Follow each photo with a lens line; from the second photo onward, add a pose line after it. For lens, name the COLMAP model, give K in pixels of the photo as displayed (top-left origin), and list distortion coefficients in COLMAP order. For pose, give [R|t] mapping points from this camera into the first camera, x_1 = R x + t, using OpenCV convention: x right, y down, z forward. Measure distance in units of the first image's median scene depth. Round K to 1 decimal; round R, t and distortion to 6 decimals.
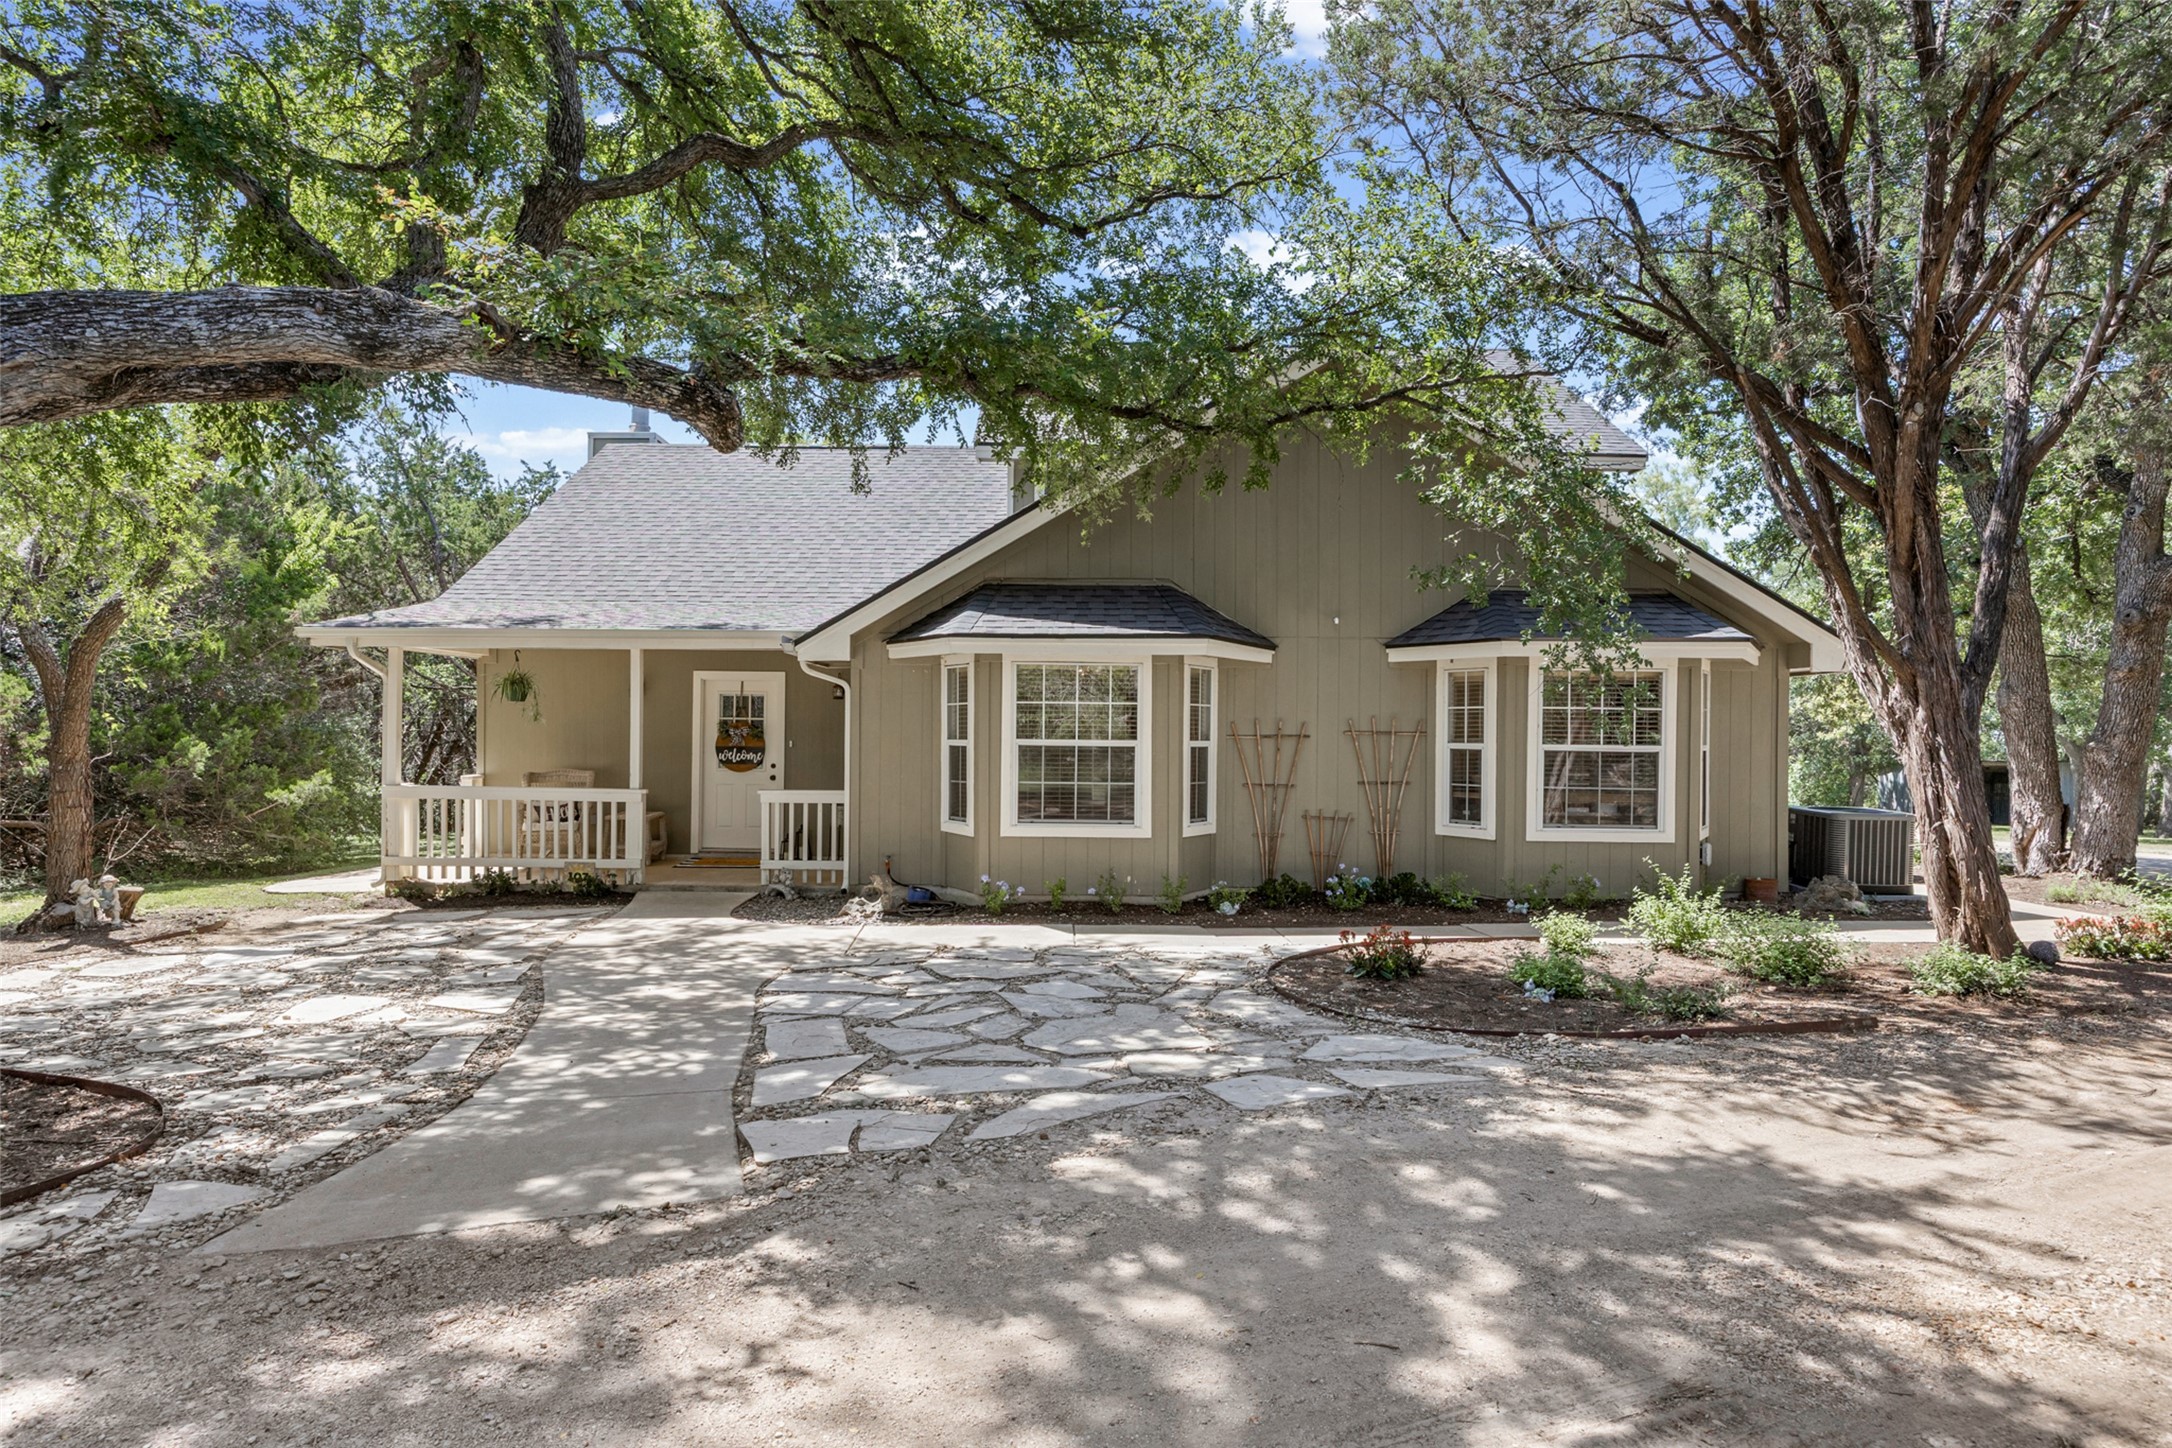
lens RADIAL K [[1159.2, 0, 1107.9], [0, 1159.2, 725.7], [0, 0, 1]] dist [-0.010260, 0.002969]
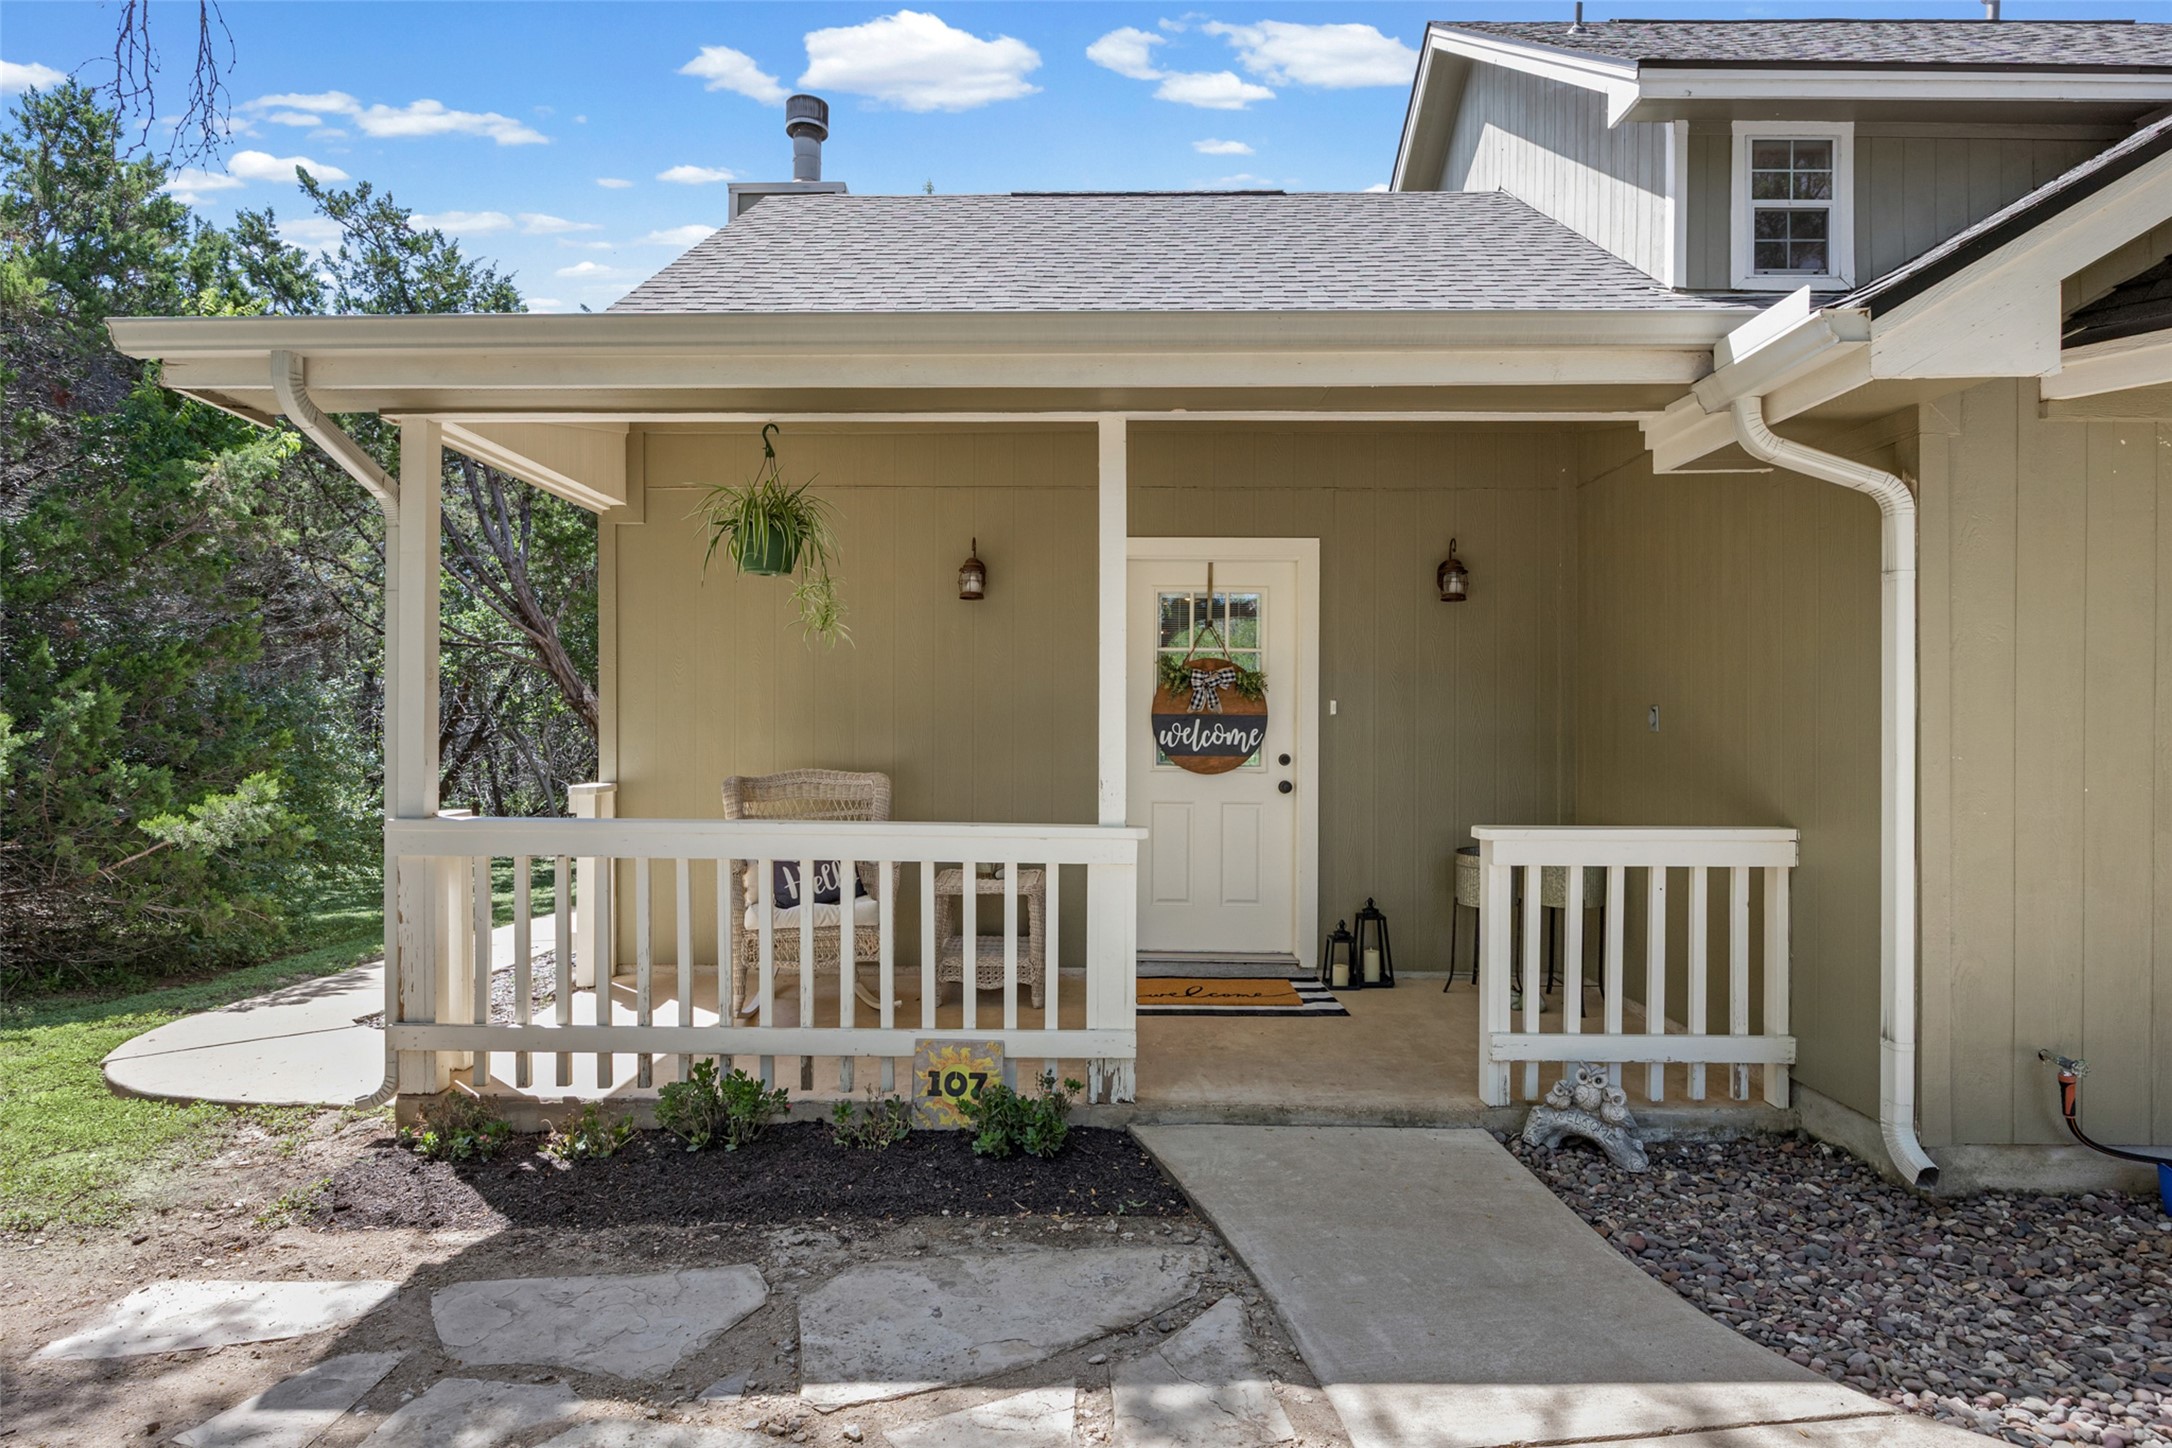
lens RADIAL K [[1159.2, 0, 1069.7], [0, 1159.2, 729.5], [0, 0, 1]] dist [-0.010260, 0.002969]
pose [[0.999801, -0.005106, -0.019287, -0.368390], [0.005191, 0.999977, 0.004375, 0.021656], [0.019264, -0.004474, 0.999804, 0.582149]]
